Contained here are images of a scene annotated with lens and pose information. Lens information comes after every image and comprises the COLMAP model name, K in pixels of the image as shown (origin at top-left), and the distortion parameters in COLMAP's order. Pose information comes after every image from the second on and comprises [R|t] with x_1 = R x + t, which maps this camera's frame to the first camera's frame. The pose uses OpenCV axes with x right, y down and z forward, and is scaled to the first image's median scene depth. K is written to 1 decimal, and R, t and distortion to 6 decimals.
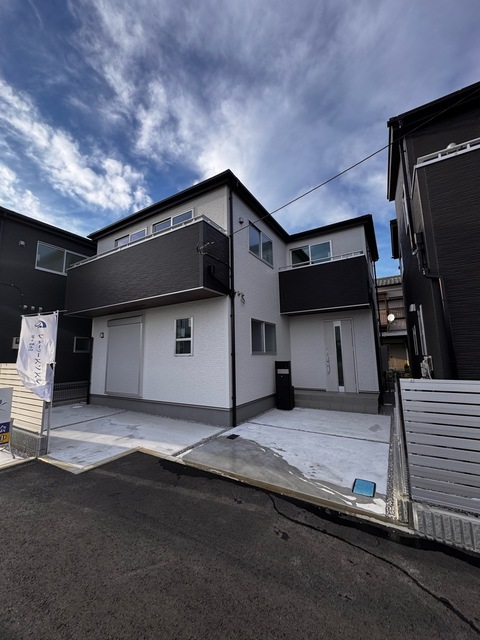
lens RADIAL K [[256.0, 0, 237.5], [0, 256.0, 322.0], [0, 0, 1]] dist [0.007345, -0.000282]
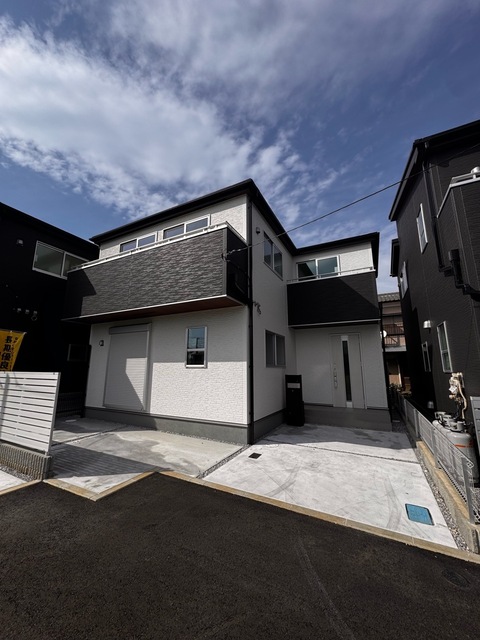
lens RADIAL K [[256.0, 0, 237.8], [0, 256.0, 321.2], [0, 0, 1]] dist [0.007345, -0.000282]
pose [[0.997507, 0.033154, 0.062300, -0.104135], [-0.029928, 0.998197, -0.052023, 0.006483], [-0.063912, 0.050028, 0.996701, 0.032869]]
